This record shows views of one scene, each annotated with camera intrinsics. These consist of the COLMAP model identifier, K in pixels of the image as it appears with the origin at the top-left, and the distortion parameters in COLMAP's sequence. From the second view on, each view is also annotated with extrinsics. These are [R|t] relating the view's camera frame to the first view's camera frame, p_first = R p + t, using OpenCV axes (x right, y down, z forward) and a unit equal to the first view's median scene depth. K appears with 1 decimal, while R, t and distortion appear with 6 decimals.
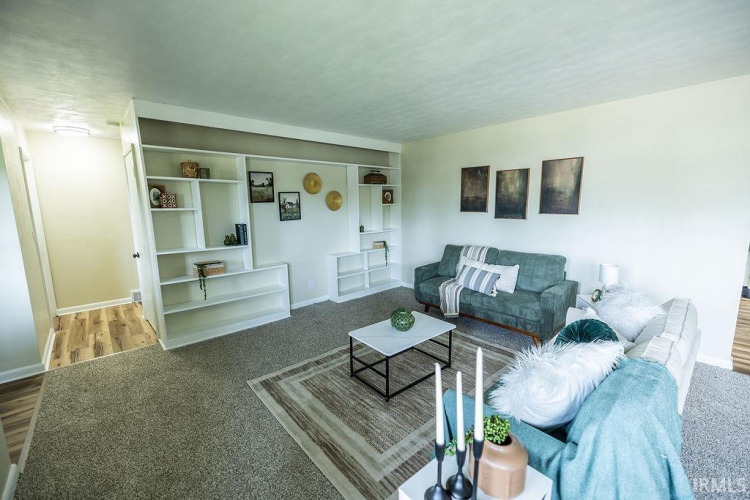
lens RADIAL K [[314.6, 0, 374.1], [0, 314.6, 249.8], [0, 0, 1]] dist [0.001601, 0.000425]
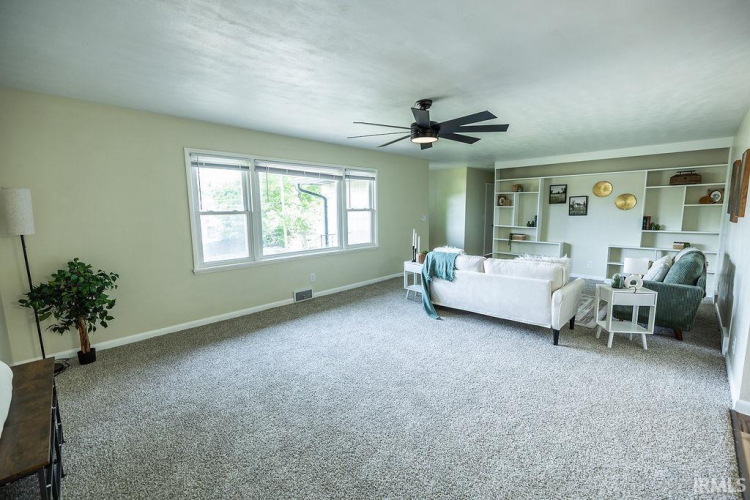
lens RADIAL K [[314.4, 0, 374.6], [0, 314.4, 247.4], [0, 0, 1]] dist [0.000480, -0.000500]
pose [[0.044740, 0.136532, -0.989625, 1.430534], [-0.145160, 0.980992, 0.128779, 0.000355], [0.988396, 0.137893, 0.063709, -0.009541]]
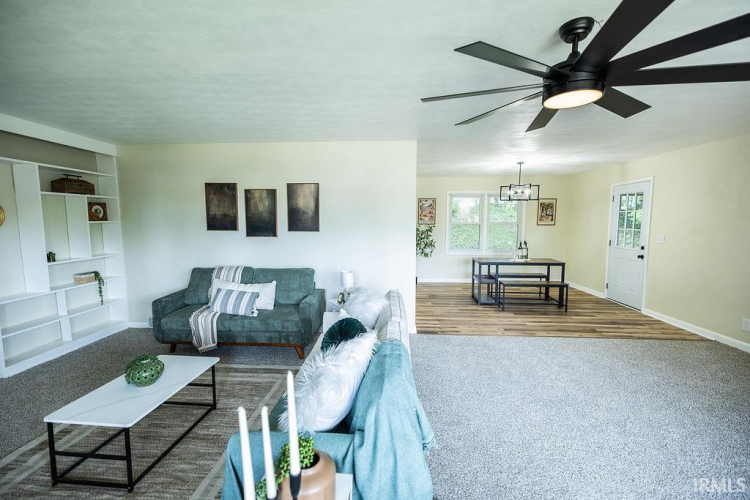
lens RADIAL K [[314.4, 0, 374.6], [0, 314.4, 247.4], [0, 0, 1]] dist [0.000480, -0.000500]
pose [[0.710350, -0.047818, 0.702222, -0.027304], [0.095903, 0.994961, -0.029261, 0.000030], [-0.697284, 0.088131, 0.711356, 0.032715]]
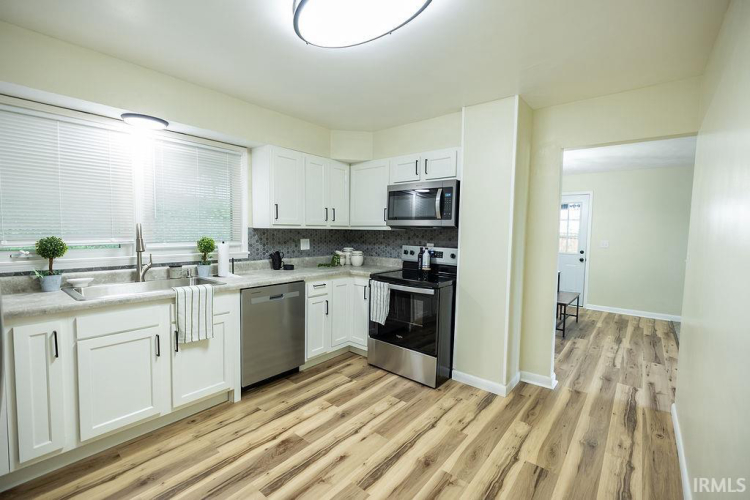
lens RADIAL K [[323.7, 0, 375.0], [0, 323.7, 250.0], [0, 0, 1]] dist [0.002639, 0.000164]
pose [[-0.148663, -0.048277, 0.987709, 0.333314], [0.134565, 0.988529, 0.068571, -0.196488], [-0.979690, 0.143105, -0.140461, 1.504318]]
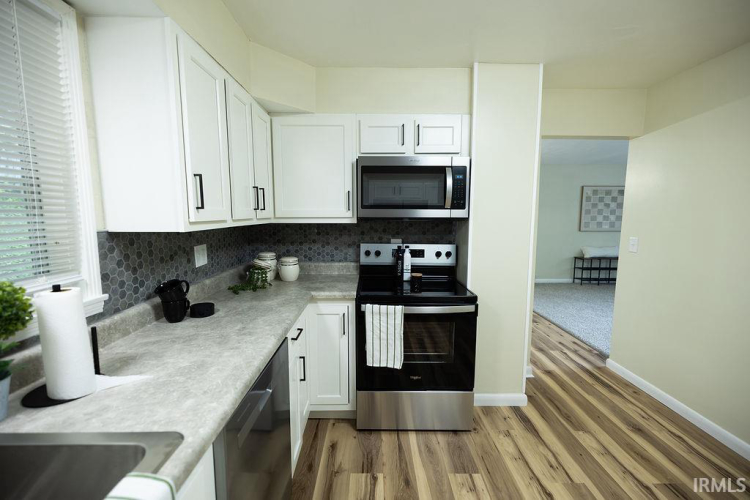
lens RADIAL K [[314.4, 0, 374.6], [0, 314.4, 247.4], [0, 0, 1]] dist [0.000480, -0.000500]
pose [[-0.748291, -0.056152, 0.660990, 0.849080], [0.109700, 0.972218, 0.206780, -0.265237], [-0.654237, 0.227242, -0.721342, 1.769491]]
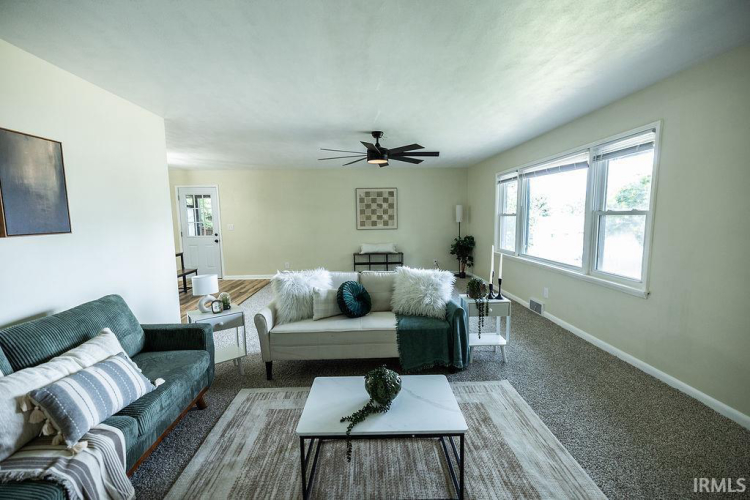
lens RADIAL K [[314.6, 0, 374.1], [0, 314.6, 249.8], [0, 0, 1]] dist [0.001601, 0.000425]
pose [[-0.768468, -0.045194, 0.638290, -0.223205], [0.122145, 0.968801, 0.215653, -0.140356], [-0.628122, 0.243686, -0.738972, 1.083189]]
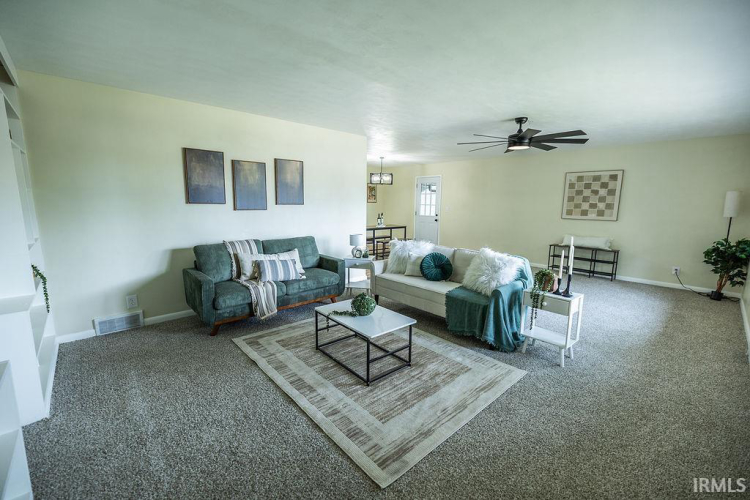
lens RADIAL K [[314.6, 0, 374.1], [0, 314.6, 249.8], [0, 0, 1]] dist [0.001601, 0.000425]
pose [[-0.008540, -0.138384, 0.990342, -0.684436], [0.137211, 0.980848, 0.138240, -0.067732], [-0.990505, 0.137066, 0.010612, 0.711876]]
